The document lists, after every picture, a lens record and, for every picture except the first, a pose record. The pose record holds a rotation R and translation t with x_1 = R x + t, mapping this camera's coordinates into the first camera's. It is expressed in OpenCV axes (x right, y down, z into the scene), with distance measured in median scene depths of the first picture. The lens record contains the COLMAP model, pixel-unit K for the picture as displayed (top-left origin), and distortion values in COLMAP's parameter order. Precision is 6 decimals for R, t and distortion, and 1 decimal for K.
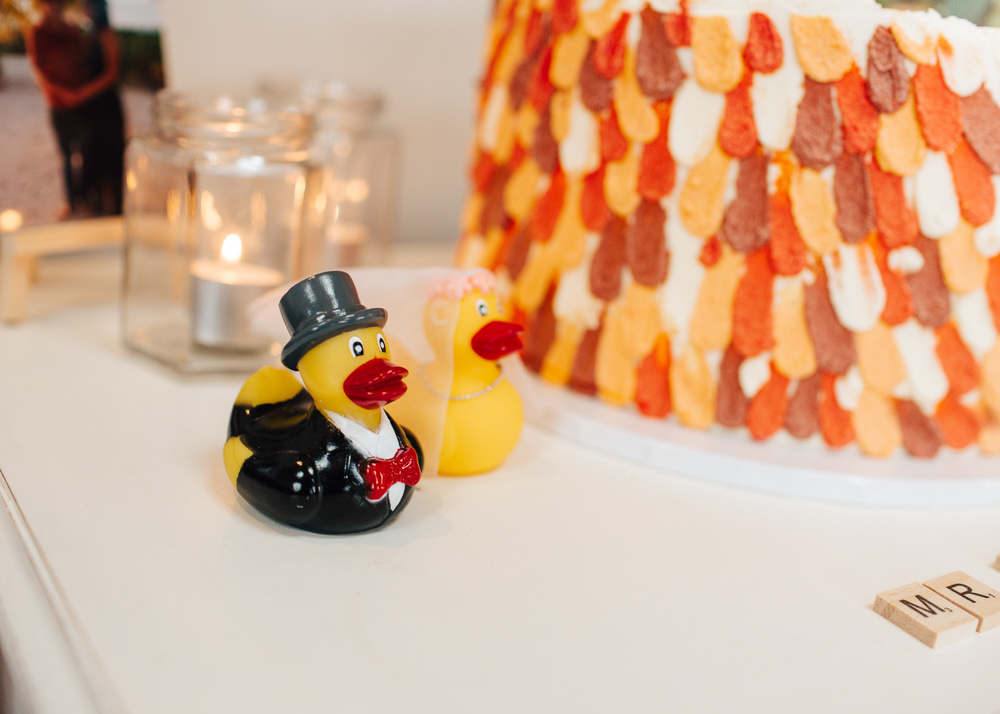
lens RADIAL K [[1052.7, 0, 497.4], [0, 1052.7, 359.7], [0, 0, 1]] dist [-0.070171, 0.000000]
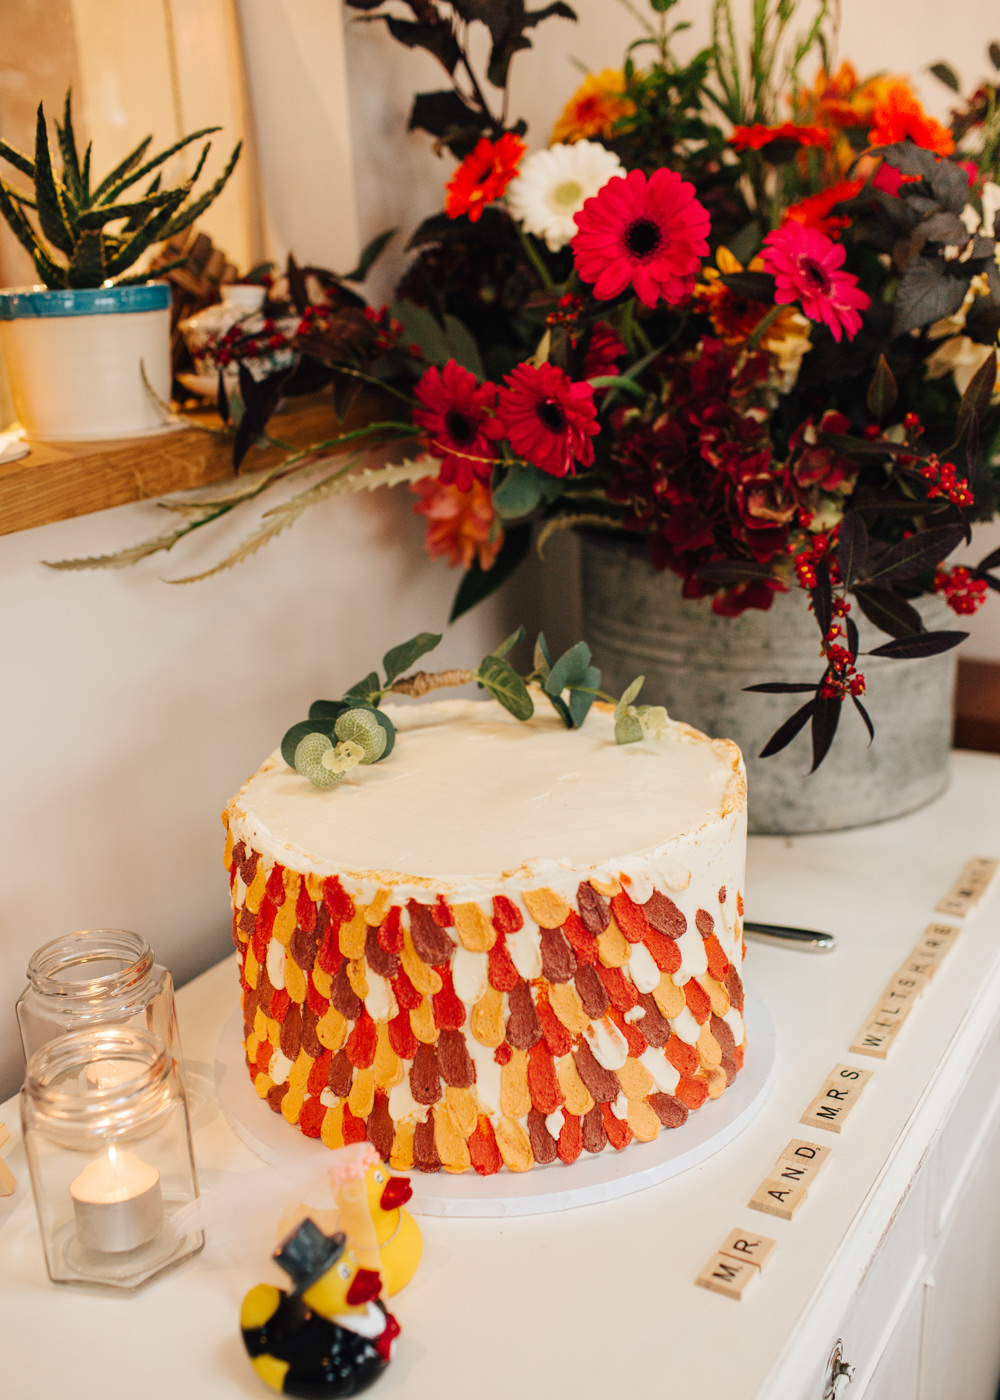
lens RADIAL K [[1473.8, 0, 499.8], [0, 1473.8, 697.2], [0, 0, 1]] dist [-0.070171, 0.000000]
pose [[0.886405, -0.286110, 0.363906, -0.360331], [0.281986, 0.957168, 0.065681, -0.679388], [-0.367111, 0.044396, 0.929117, -0.776441]]
